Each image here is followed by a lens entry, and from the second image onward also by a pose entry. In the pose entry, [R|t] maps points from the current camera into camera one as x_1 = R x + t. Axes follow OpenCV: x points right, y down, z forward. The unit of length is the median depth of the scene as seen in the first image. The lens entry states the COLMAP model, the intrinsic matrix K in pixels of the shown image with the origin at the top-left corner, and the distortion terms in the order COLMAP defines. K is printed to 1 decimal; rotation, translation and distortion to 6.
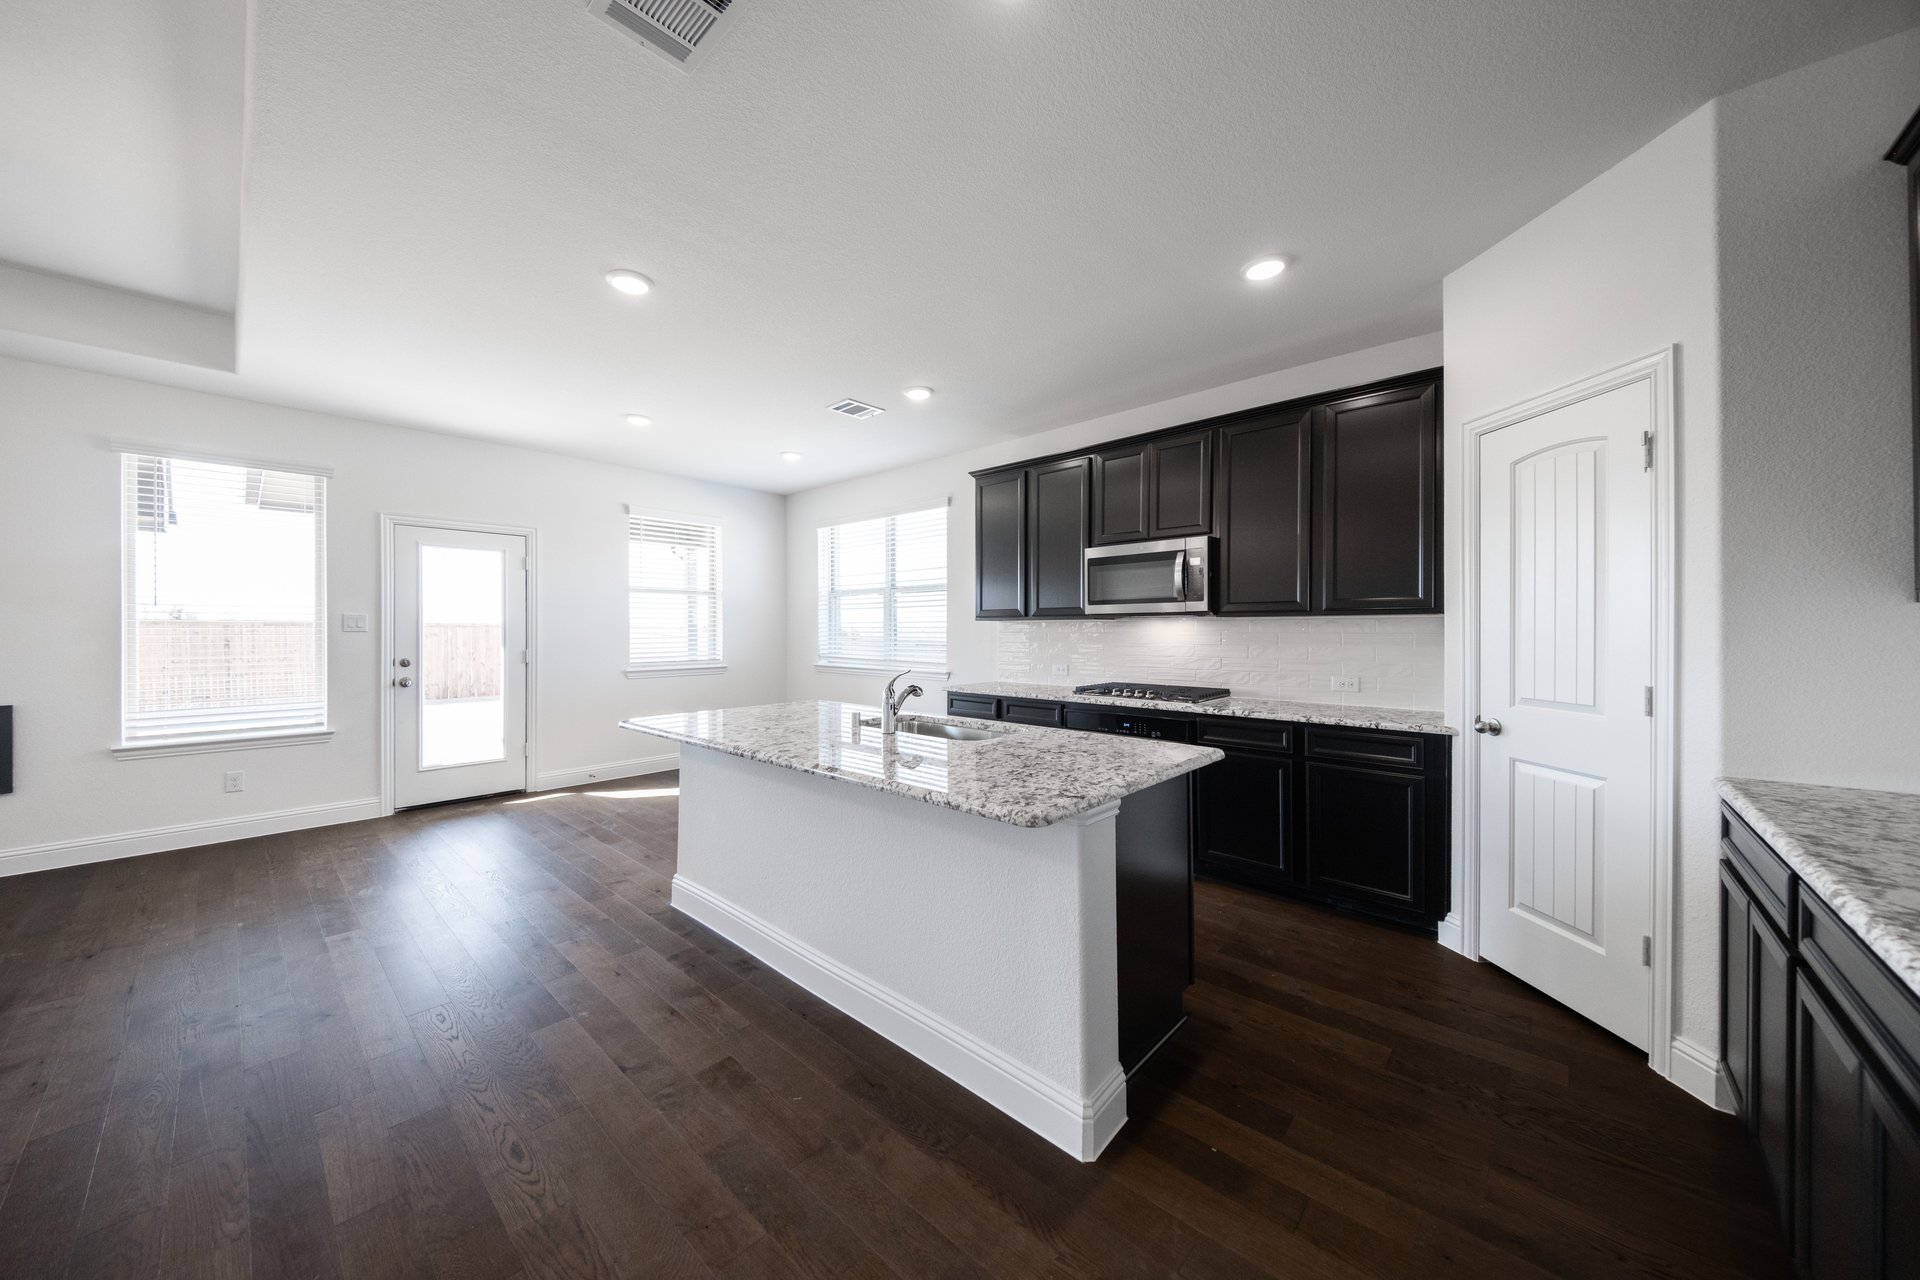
lens RADIAL K [[690.8, 0, 960.0], [0, 690.8, 640.0], [0, 0, 1]] dist [-0.014496, -0.000051]
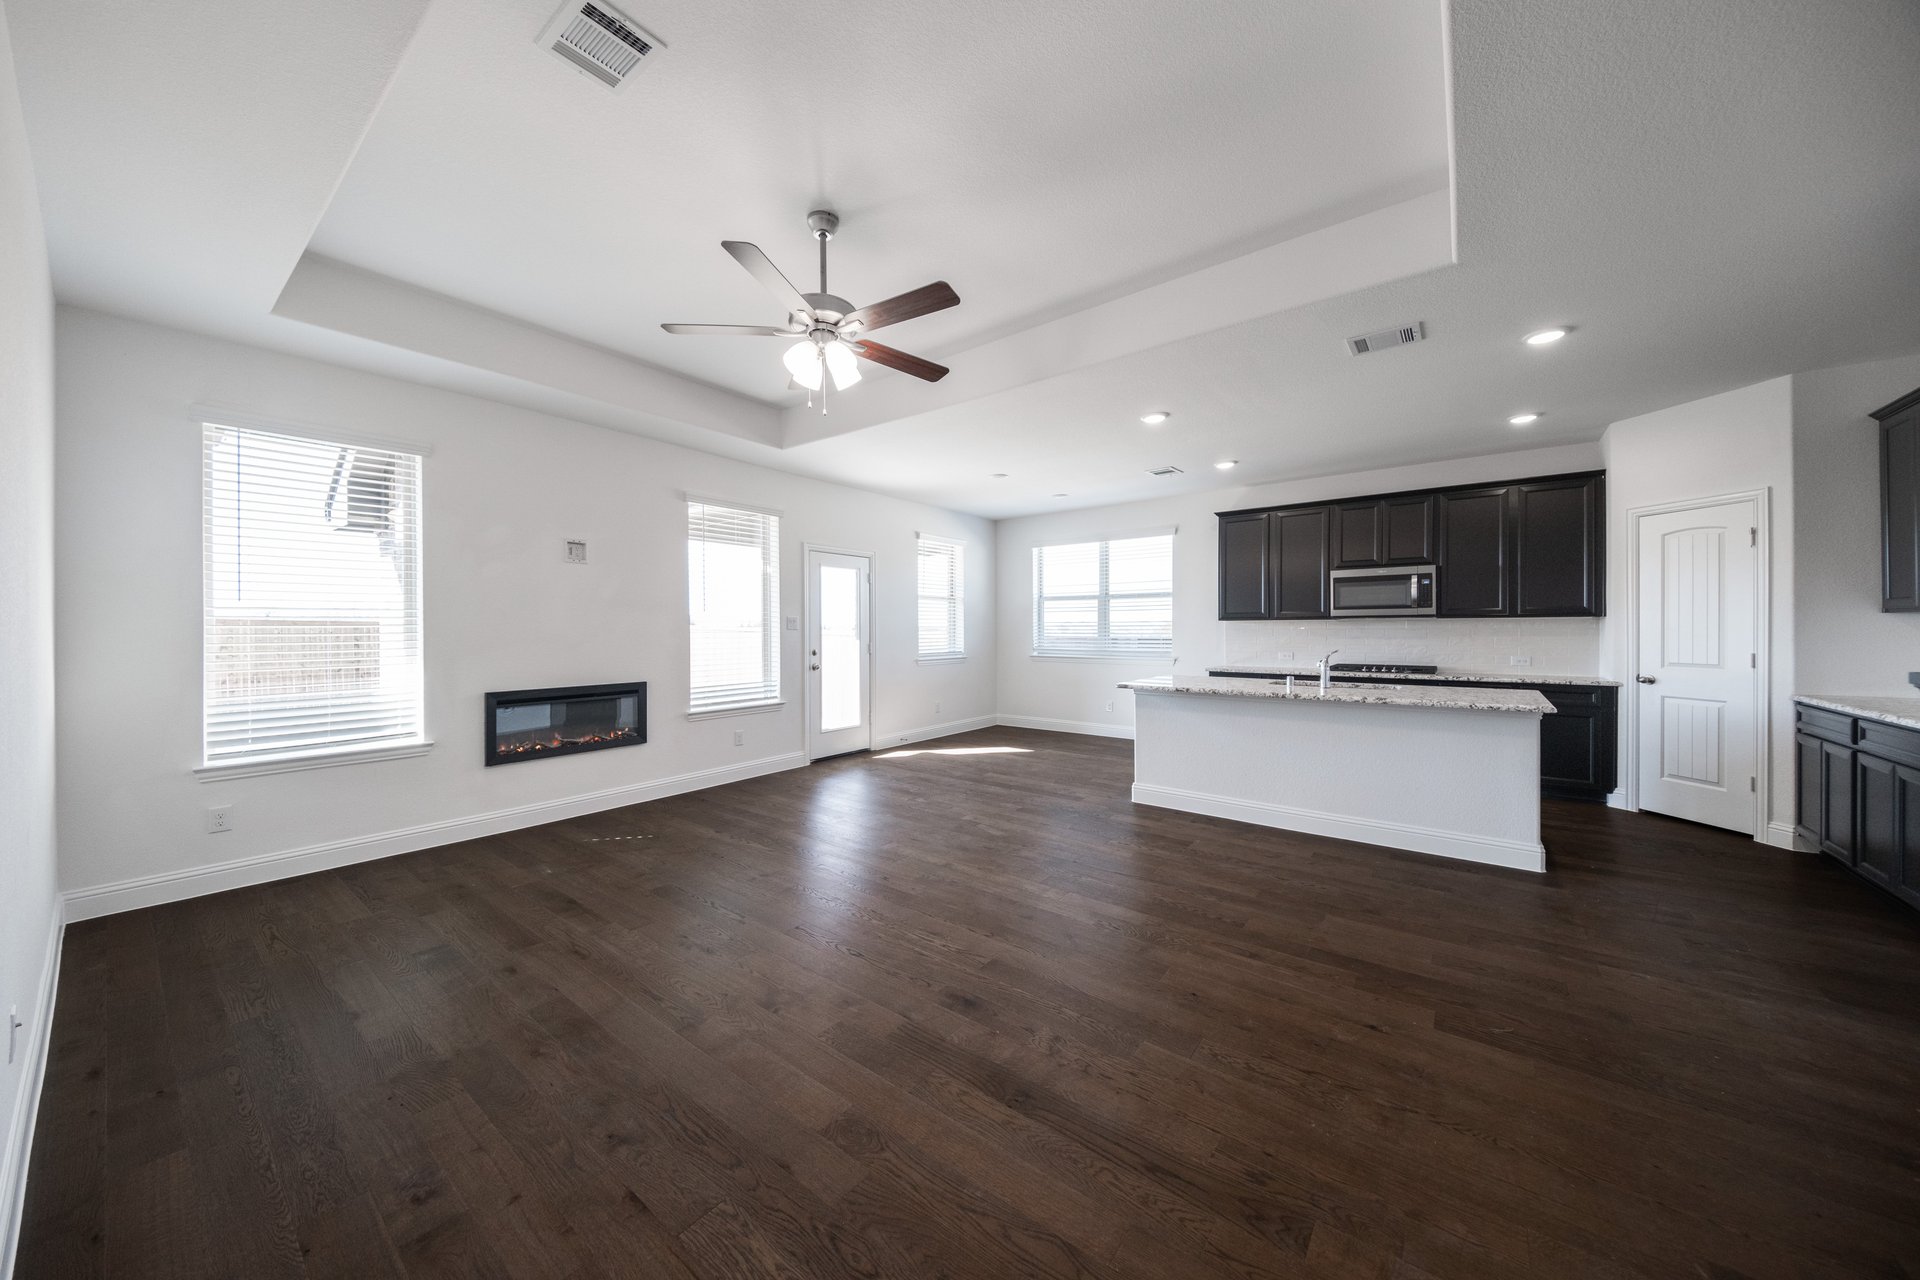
lens RADIAL K [[661.6, 0, 960.0], [0, 661.6, 640.0], [0, 0, 1]] dist [-0.024317, -0.000113]
pose [[0.998893, -0.004067, 0.046861, -0.750183], [0.003942, 0.999988, 0.002762, 0.007327], [-0.046872, -0.002574, 0.998898, -0.408040]]
